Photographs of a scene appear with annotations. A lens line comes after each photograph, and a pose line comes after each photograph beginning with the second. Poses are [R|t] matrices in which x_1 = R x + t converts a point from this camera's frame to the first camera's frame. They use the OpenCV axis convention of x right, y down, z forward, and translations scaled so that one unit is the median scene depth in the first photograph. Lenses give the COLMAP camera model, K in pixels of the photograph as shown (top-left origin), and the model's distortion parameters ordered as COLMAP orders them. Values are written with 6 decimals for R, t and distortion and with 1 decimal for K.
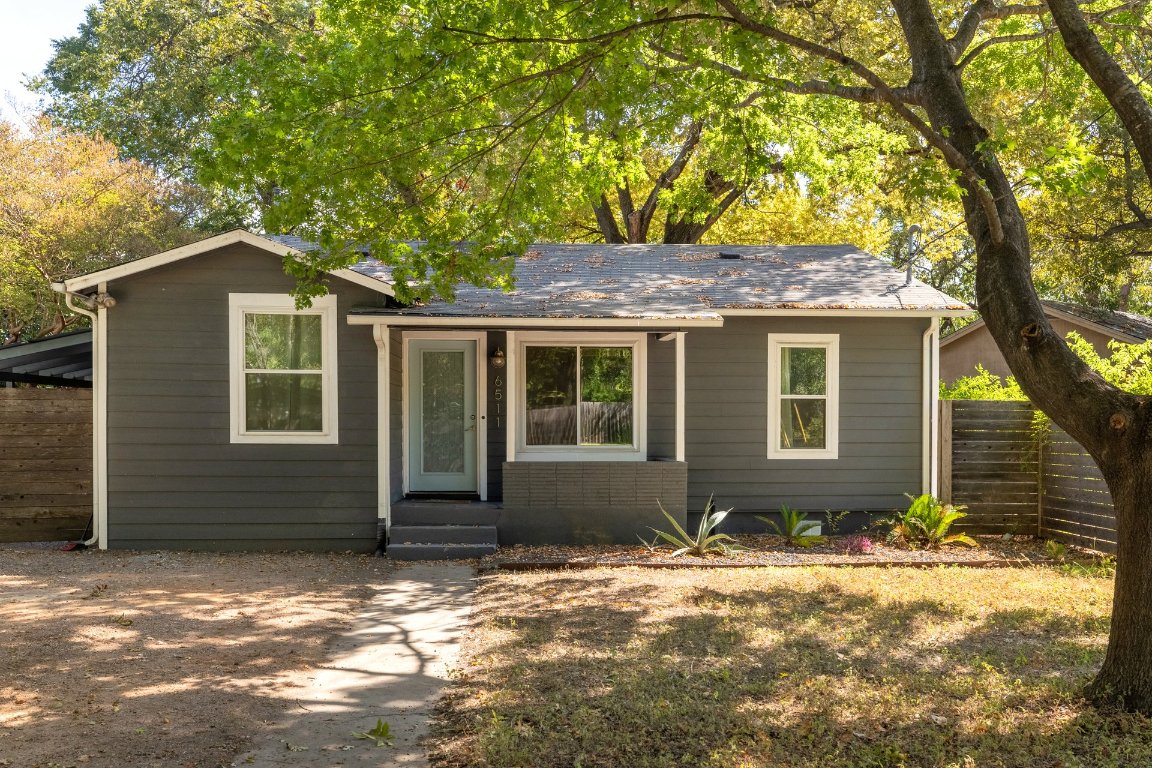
lens RADIAL K [[1271.7, 0, 576.0], [0, 1271.7, 384.0], [0, 0, 1]] dist [-0.007863, -0.016602]
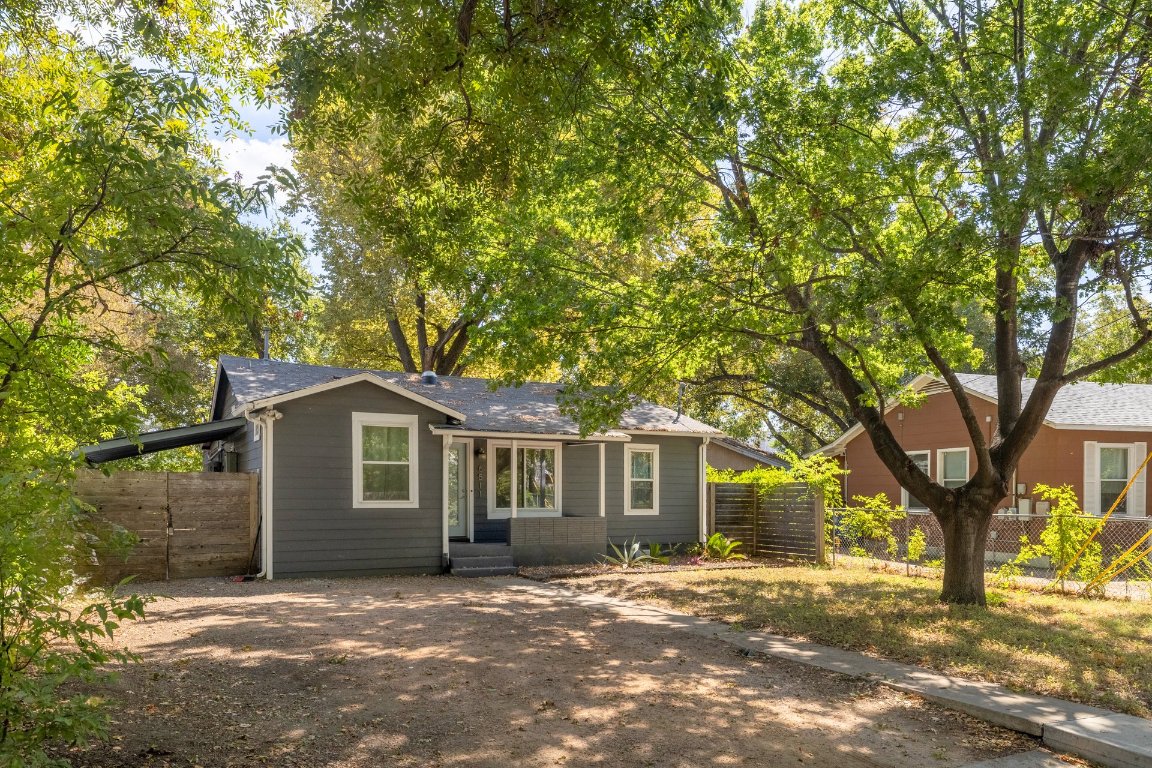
lens RADIAL K [[1271.7, 0, 576.0], [0, 1271.7, 384.0], [0, 0, 1]] dist [-0.007863, -0.016602]
pose [[0.848126, 0.045285, 0.527856, -0.866425], [-0.018195, 0.998242, -0.056405, -0.022263], [-0.529483, 0.038235, 0.847459, -0.470757]]
